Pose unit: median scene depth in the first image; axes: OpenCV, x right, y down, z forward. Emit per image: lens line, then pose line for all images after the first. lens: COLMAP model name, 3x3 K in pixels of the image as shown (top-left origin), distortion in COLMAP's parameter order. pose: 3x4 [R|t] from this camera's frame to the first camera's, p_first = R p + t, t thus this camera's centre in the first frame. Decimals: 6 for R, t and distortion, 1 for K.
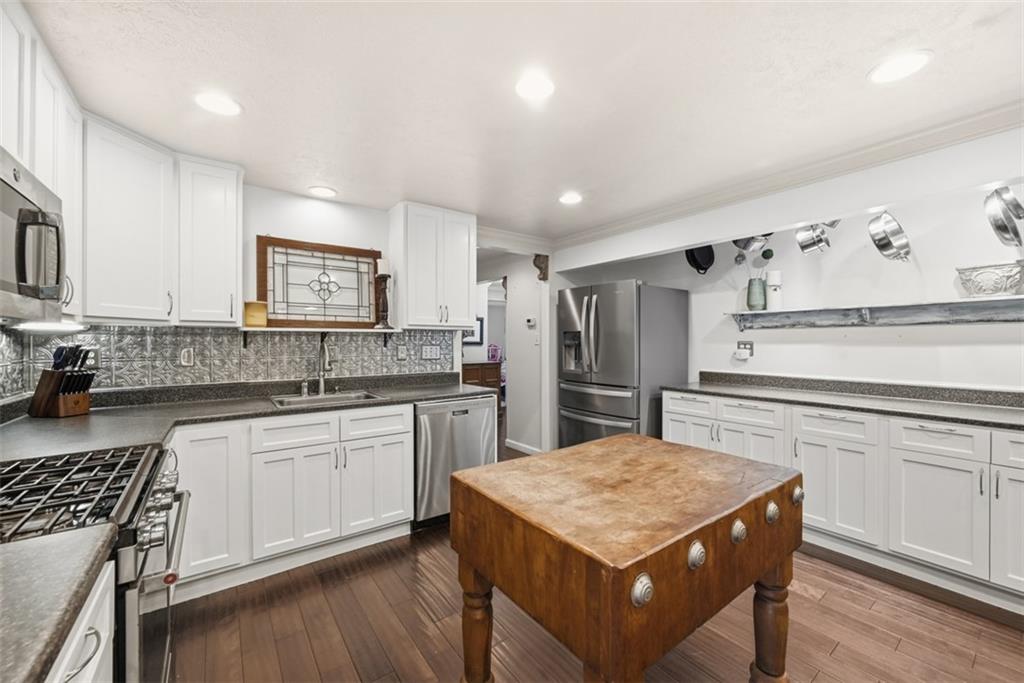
lens RADIAL K [[412.2, 0, 515.4], [0, 412.2, 339.5], [0, 0, 1]] dist [-0.001307, 0.000300]
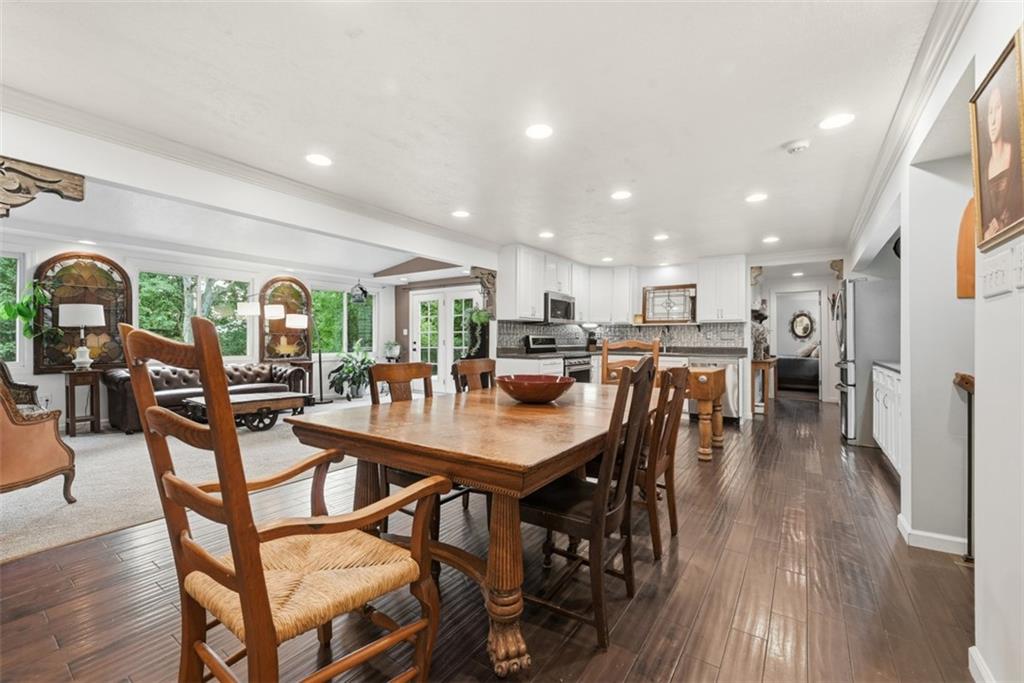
lens RADIAL K [[412.2, 0, 515.6], [0, 412.2, 339.2], [0, 0, 1]] dist [-0.001307, 0.000300]
pose [[0.327364, 0.003466, -0.944892, 1.421347], [-0.001754, 0.999994, 0.003060, 0.054009], [0.944897, 0.000655, 0.327368, -0.526602]]
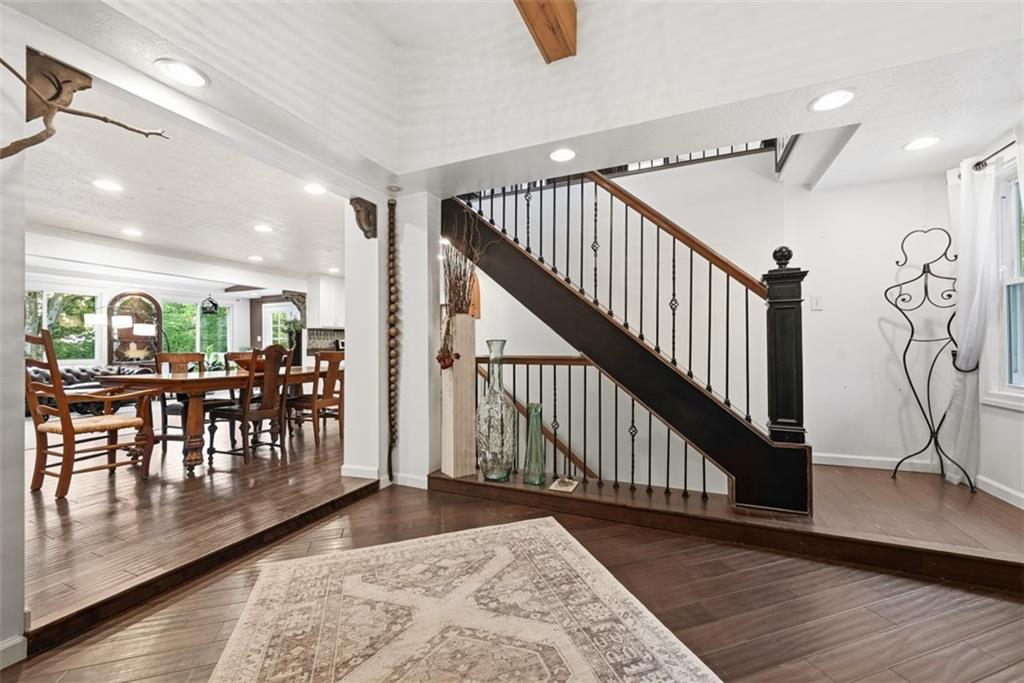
lens RADIAL K [[412.2, 0, 519.8], [0, 412.2, 343.8], [0, 0, 1]] dist [-0.001307, 0.000300]
pose [[0.510034, -0.009118, -0.860106, 2.513606], [0.008212, 0.999950, -0.005732, 0.094307], [0.860115, -0.004139, 0.510083, -0.166126]]
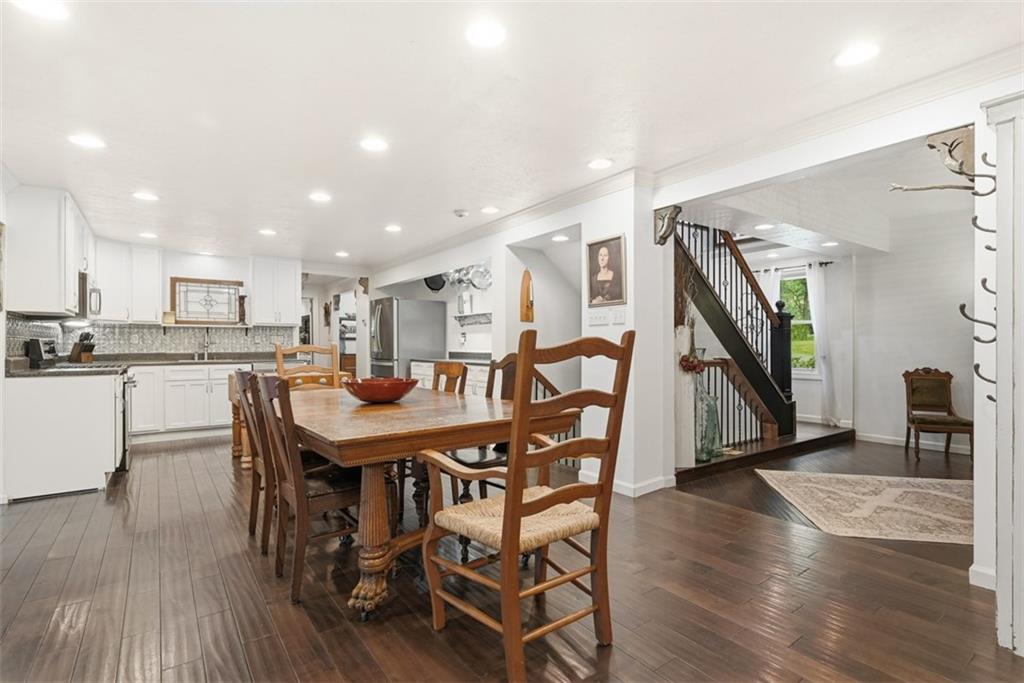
lens RADIAL K [[496.0, 0, 517.4], [0, 496.0, 344.2], [0, 0, 1]] dist [-0.005393, -0.000310]
pose [[0.999997, -0.002620, 0.000010, 0.961495], [0.002620, 0.999995, 0.001862, 0.060483], [-0.000015, -0.001862, 0.999998, -1.271694]]
